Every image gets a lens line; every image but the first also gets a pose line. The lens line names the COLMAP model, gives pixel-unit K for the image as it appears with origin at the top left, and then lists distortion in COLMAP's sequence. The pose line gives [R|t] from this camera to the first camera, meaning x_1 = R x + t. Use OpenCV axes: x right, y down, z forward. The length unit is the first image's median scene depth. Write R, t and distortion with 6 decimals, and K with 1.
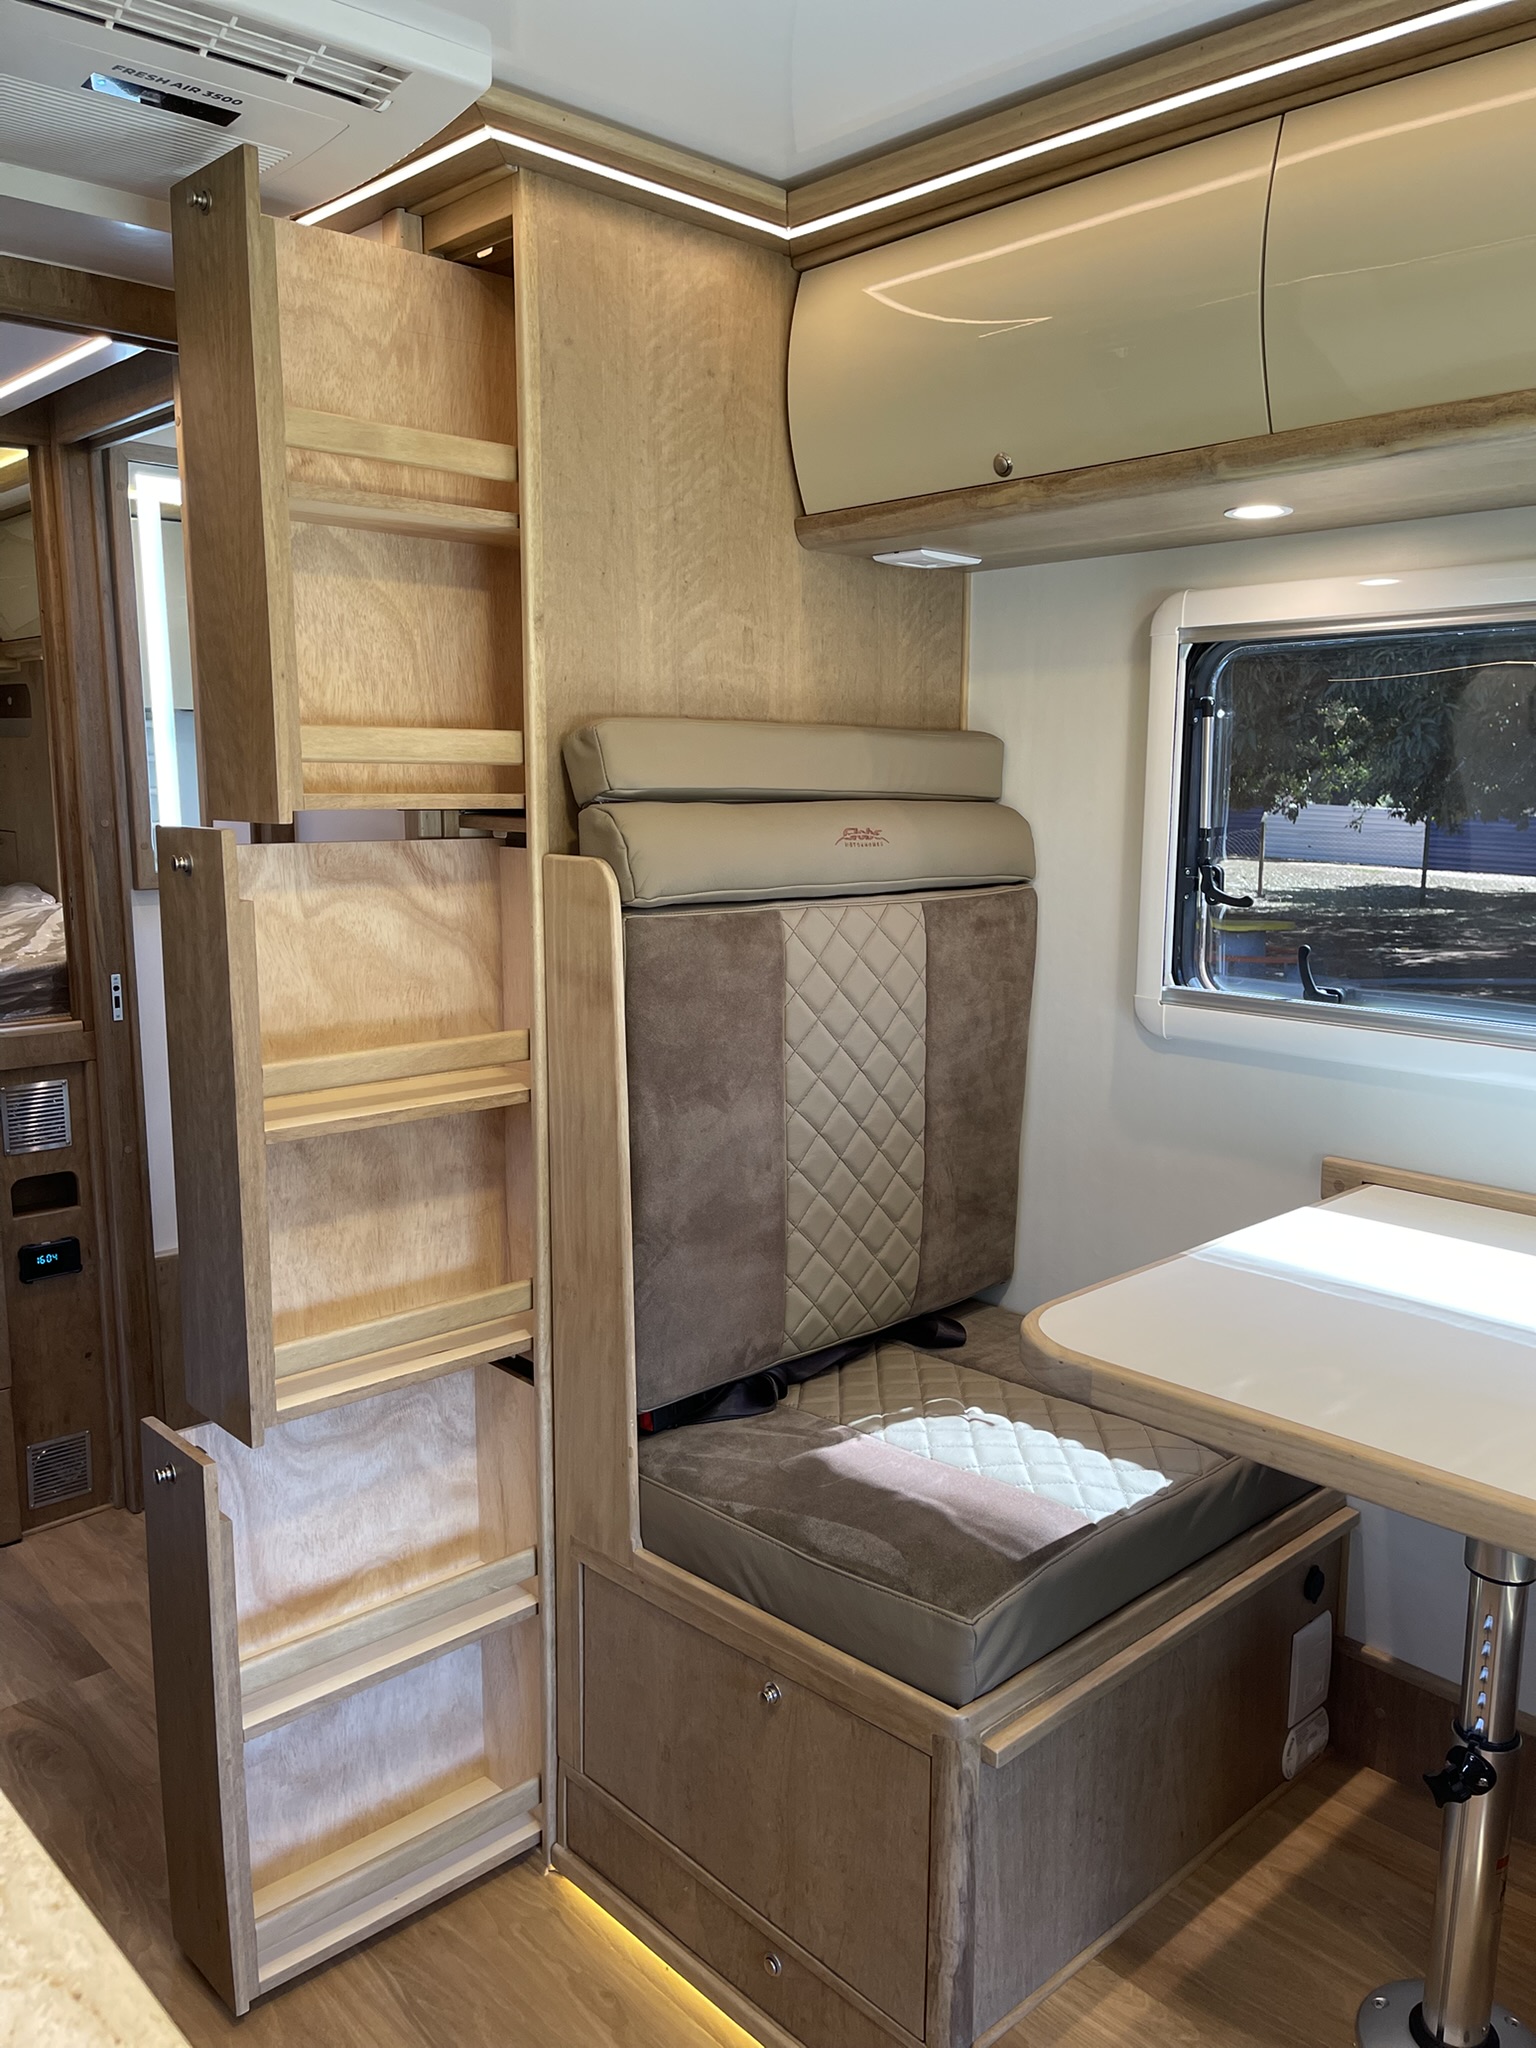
lens RADIAL K [[1548.7, 0, 777.4], [0, 1548.7, 1029.7], [0, 0, 1]] dist [0.073412, -0.090179]
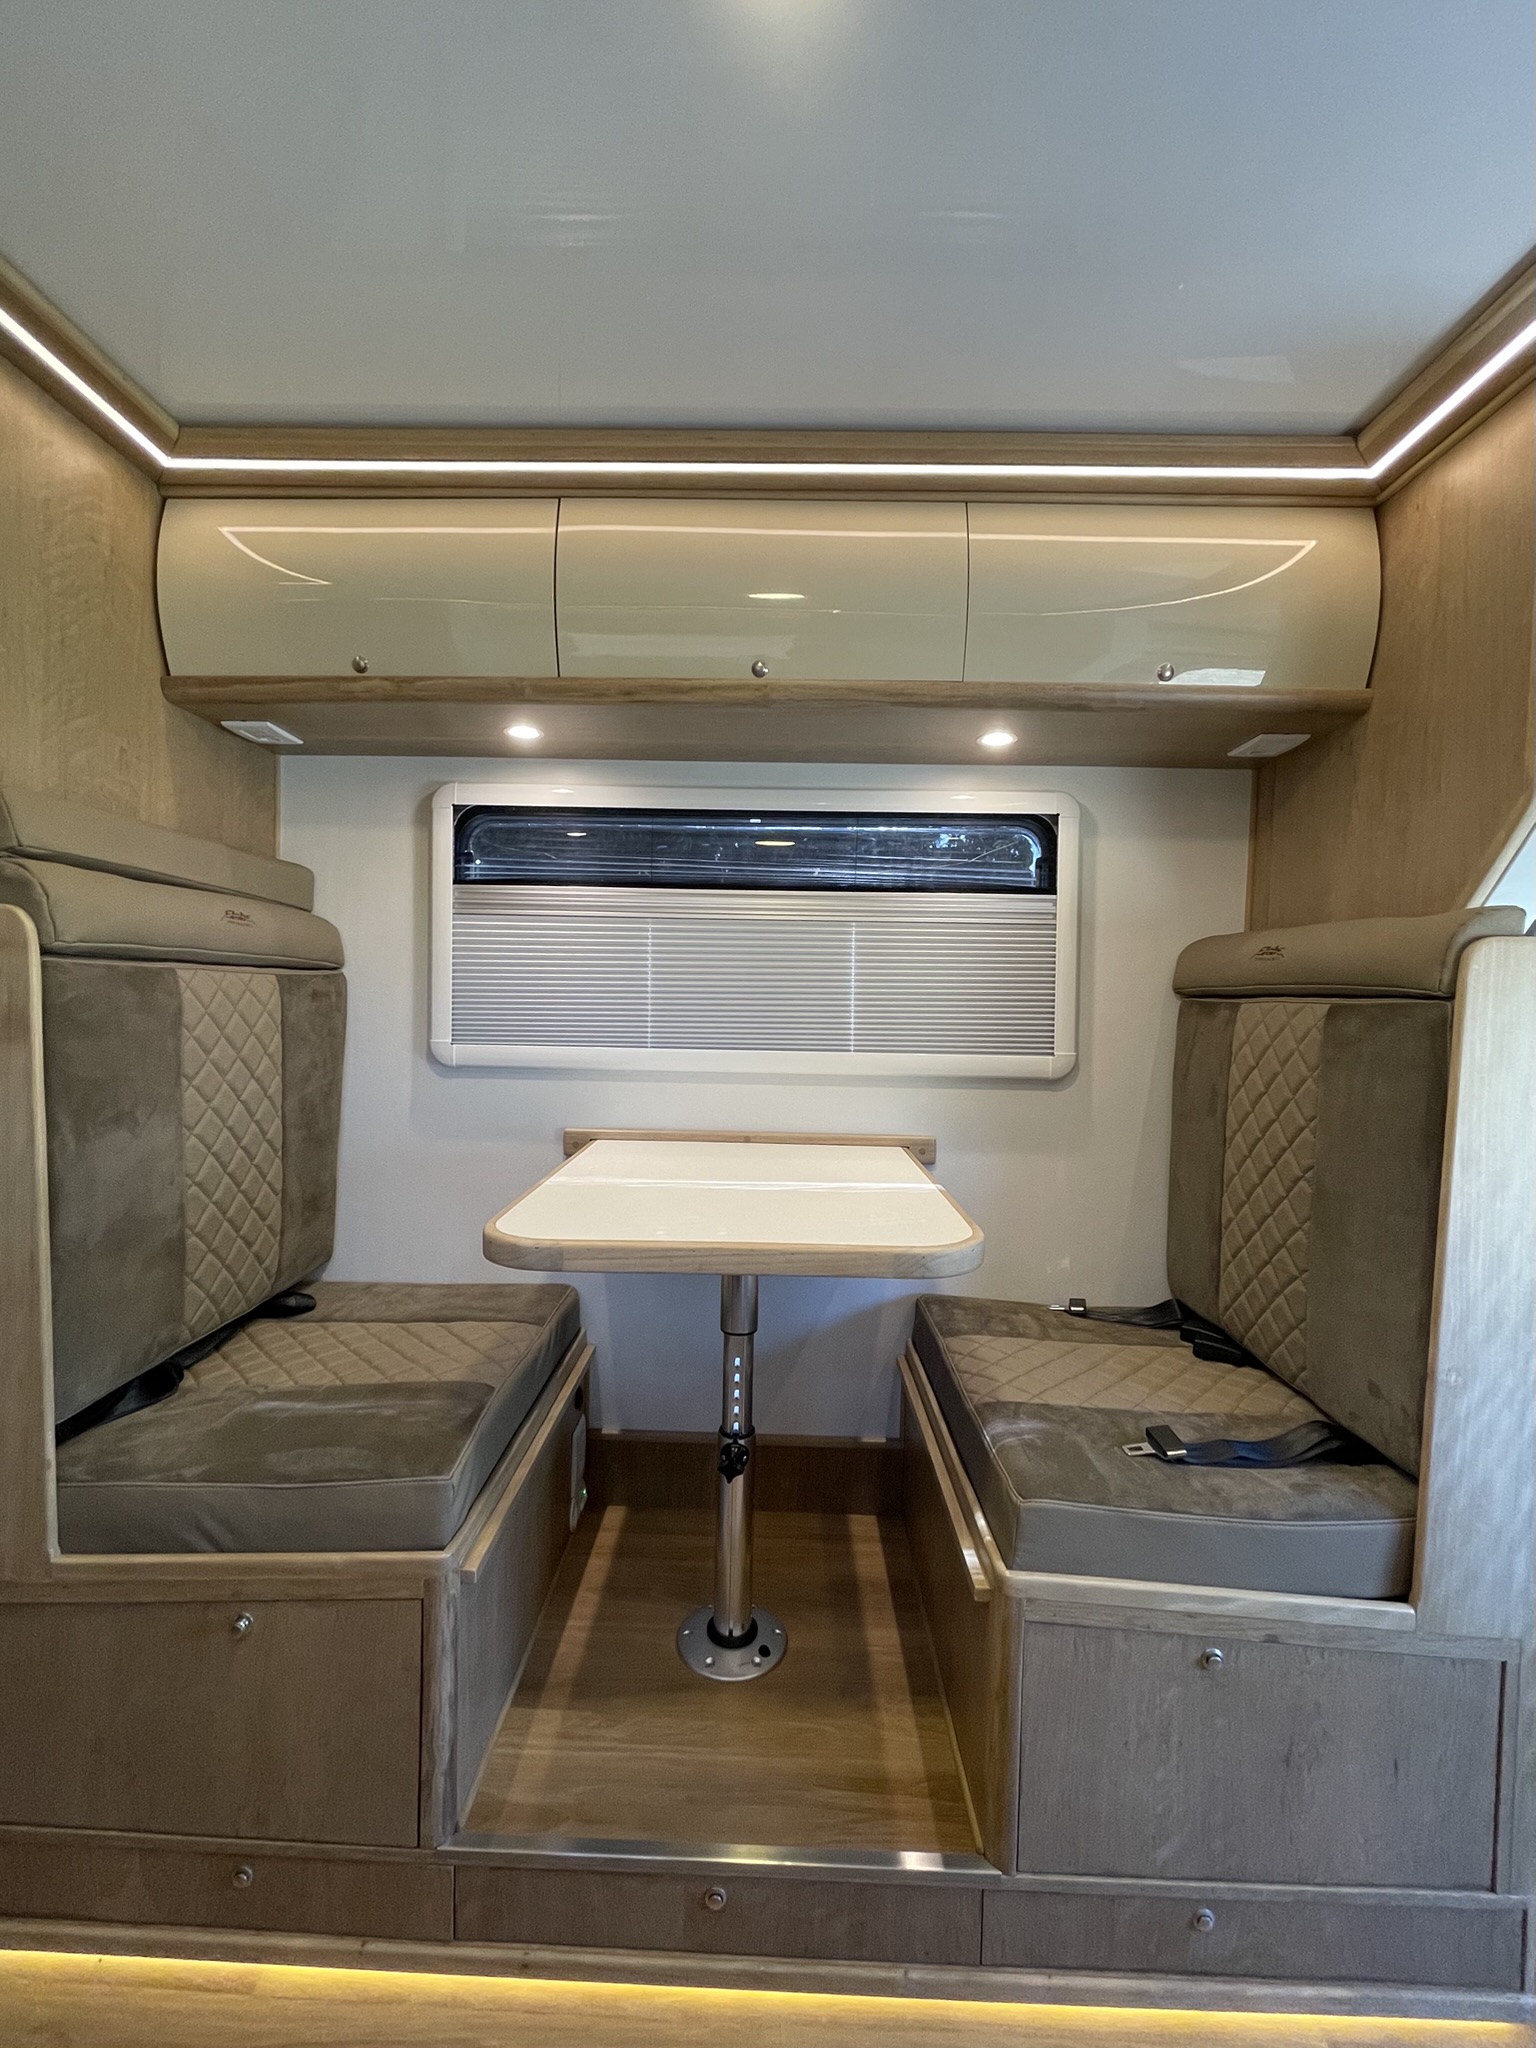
lens RADIAL K [[891.1, 0, 758.2], [0, 891.1, 1013.2], [0, 0, 1]] dist [-0.003031, 0.000378]
pose [[0.704373, -0.006436, 0.709801, -0.174966], [0.100536, 0.990783, -0.090783, 0.068469], [-0.702674, 0.135306, 0.698528, 0.191011]]
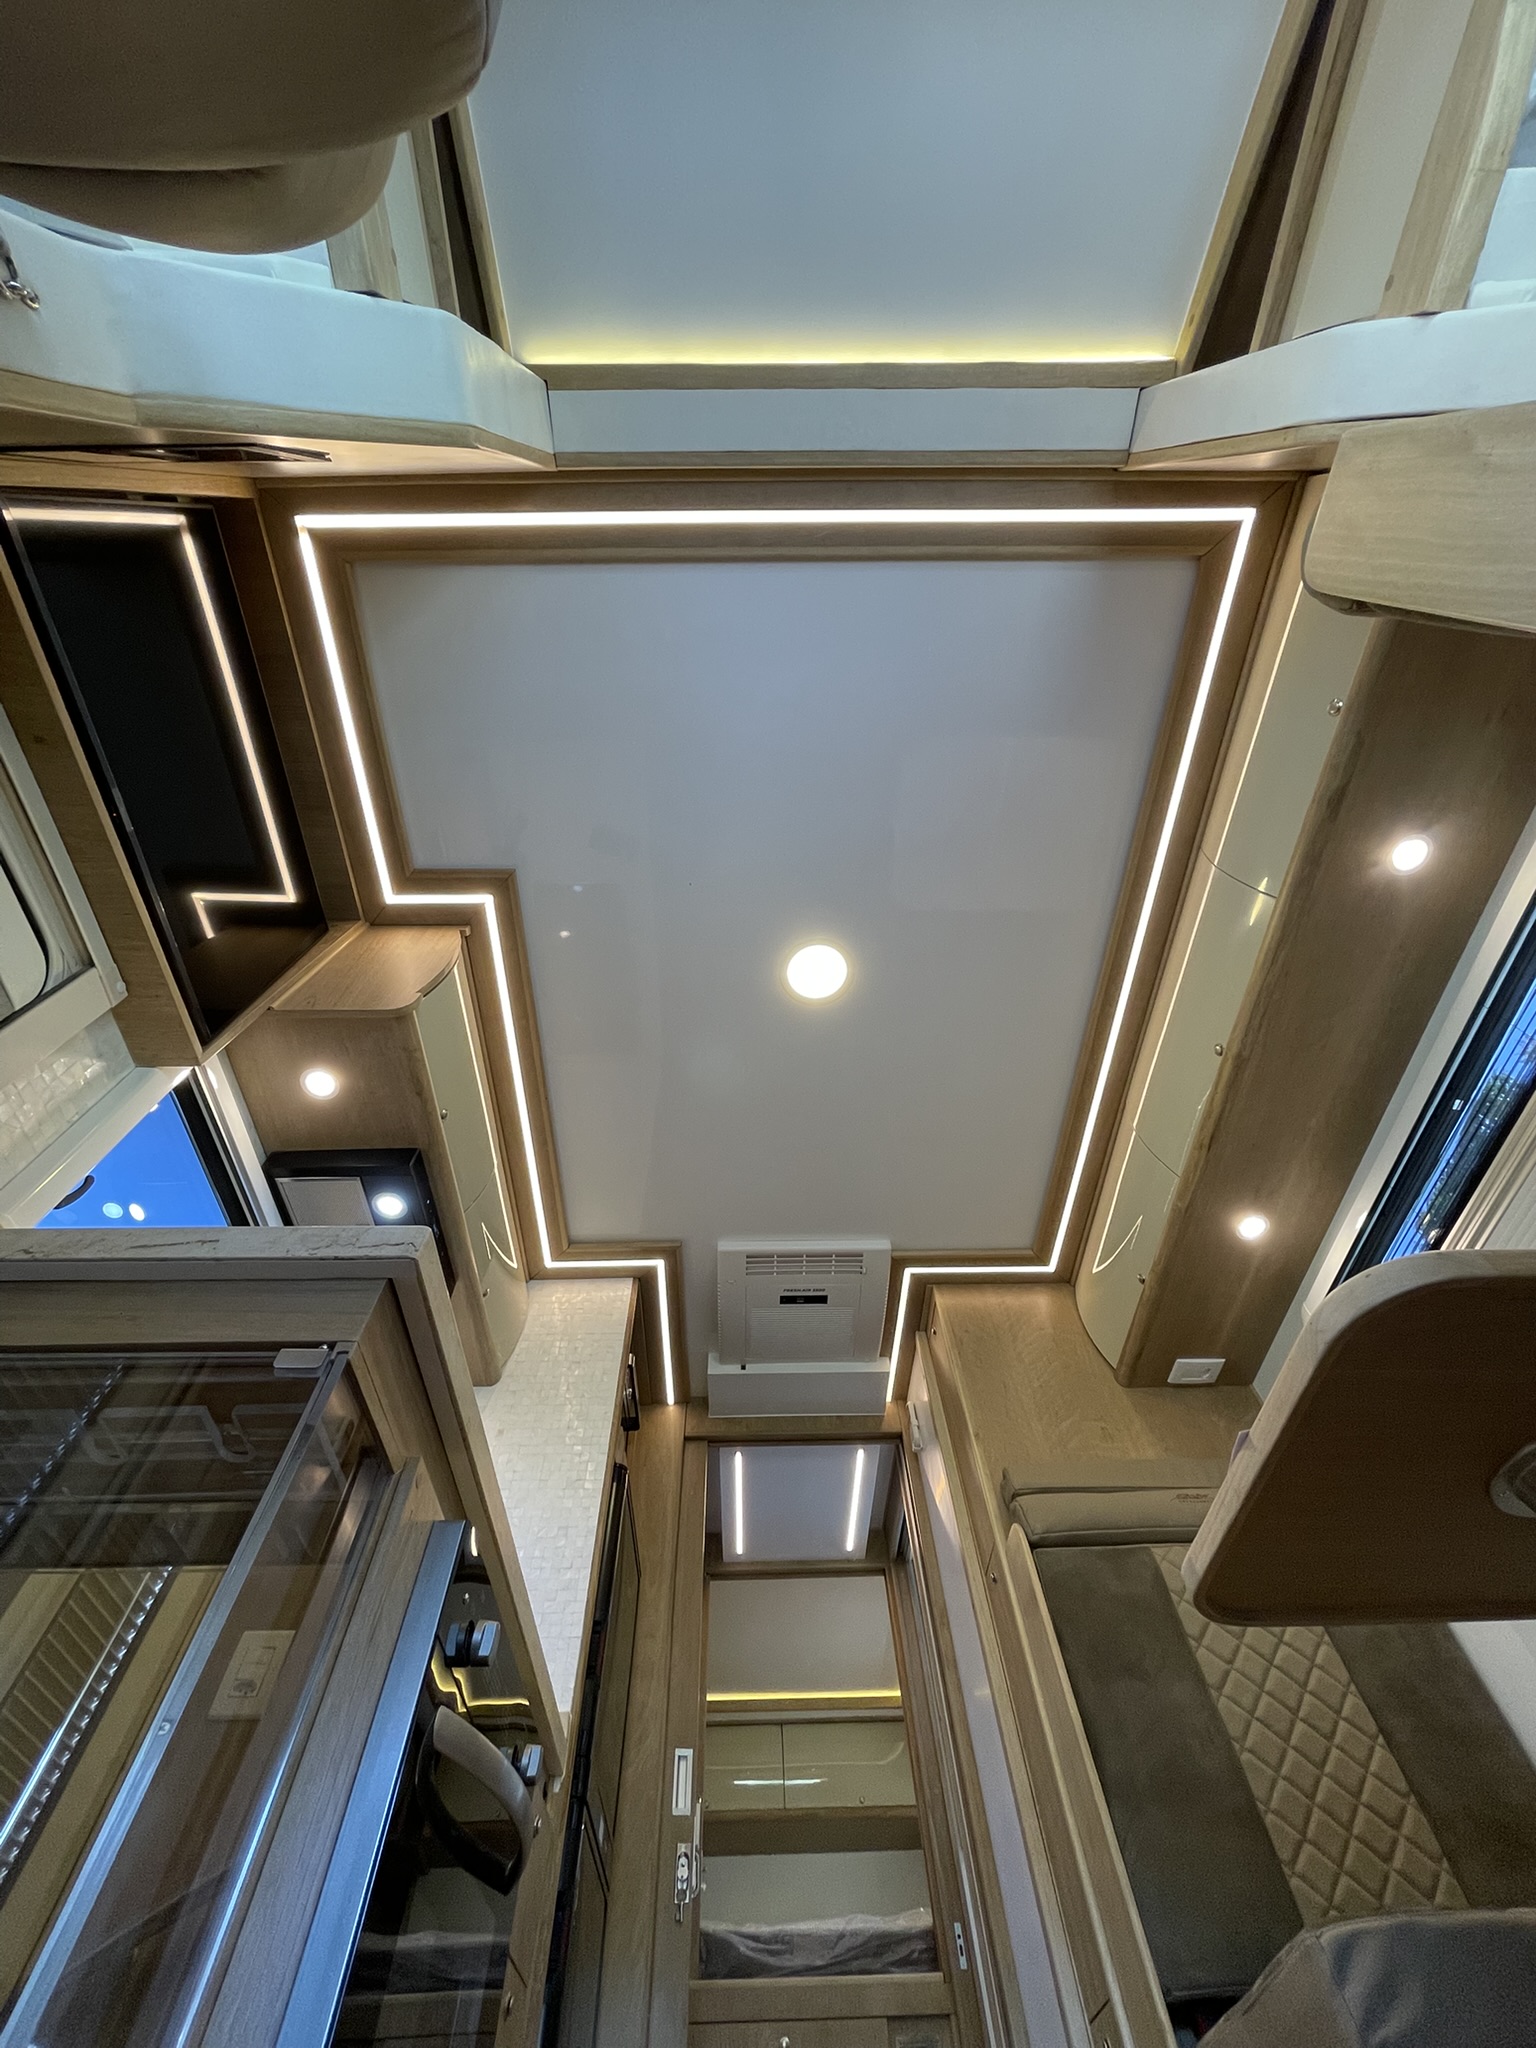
lens RADIAL K [[820.4, 0, 770.9], [0, 820.4, 1003.6], [0, 0, 1]] dist [-0.001667, -0.001303]
pose [[0.728560, -0.610951, -0.309741, 0.333135], [-0.079256, 0.373965, -0.924050, 0.545681], [0.680382, 0.697775, 0.224034, 0.131352]]
